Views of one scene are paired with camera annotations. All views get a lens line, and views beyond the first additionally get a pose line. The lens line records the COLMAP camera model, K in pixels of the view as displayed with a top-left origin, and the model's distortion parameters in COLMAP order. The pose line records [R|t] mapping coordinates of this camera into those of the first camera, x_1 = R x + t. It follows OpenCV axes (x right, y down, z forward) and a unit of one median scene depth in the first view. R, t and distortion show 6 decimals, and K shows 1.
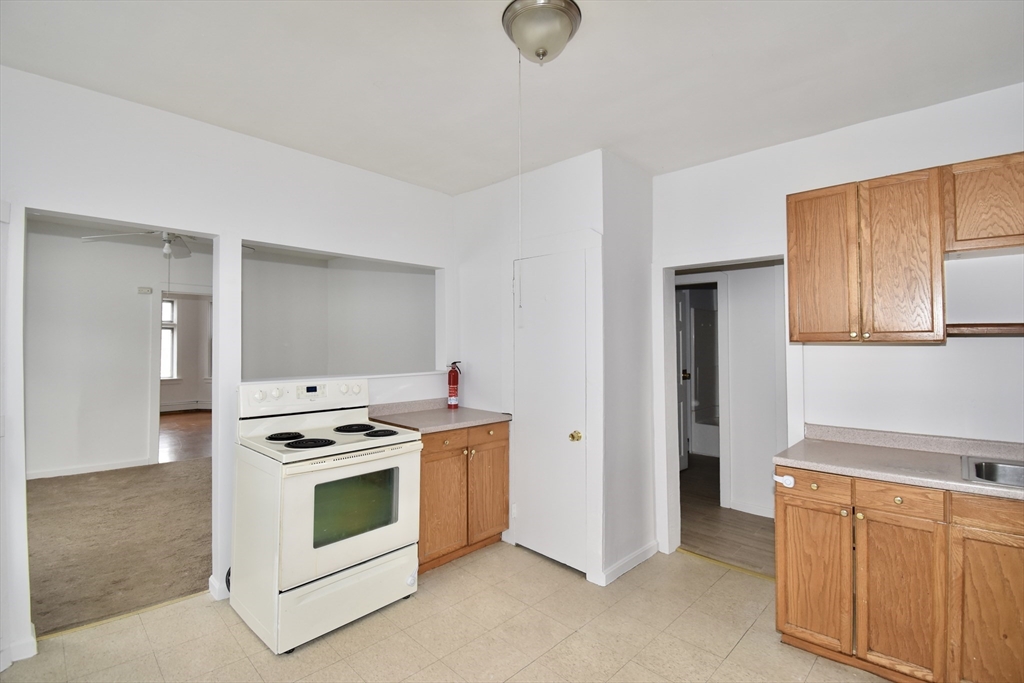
lens RADIAL K [[467.2, 0, 512.0], [0, 467.2, 341.5], [0, 0, 1]] dist [0.027677, -0.029440]
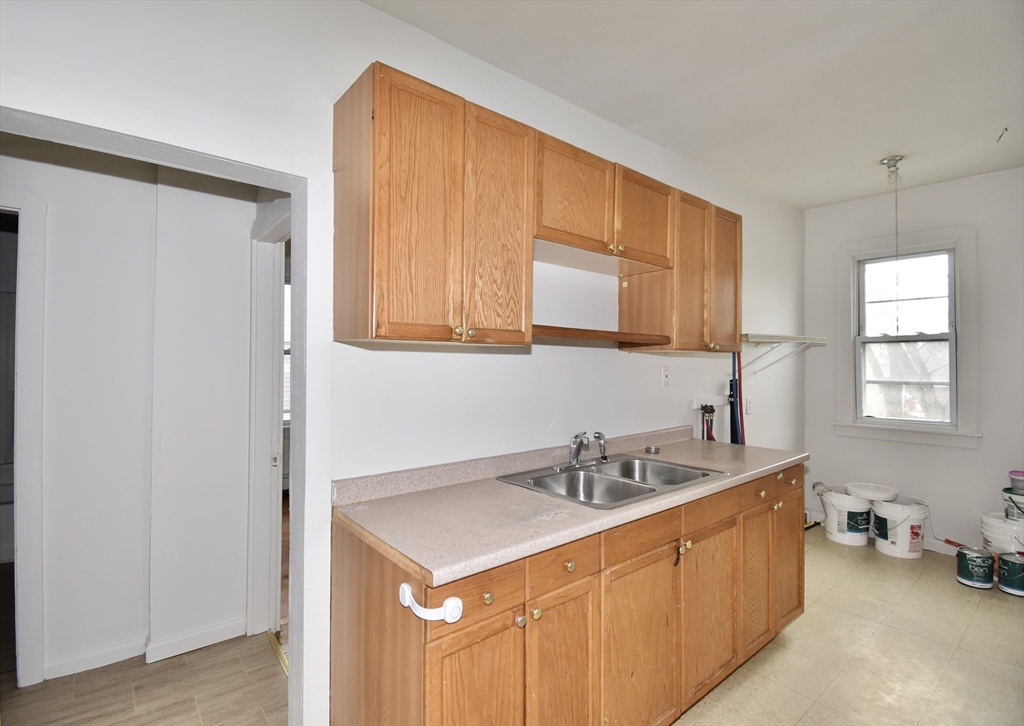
lens RADIAL K [[480.2, 0, 510.3], [0, 480.2, 360.5], [0, 0, 1]] dist [-0.001420, -0.000275]
pose [[0.158043, 0.011908, 0.987361, 0.085134], [-0.012751, 0.999869, -0.010018, 0.034046], [-0.987350, -0.011007, 0.158174, 0.856509]]
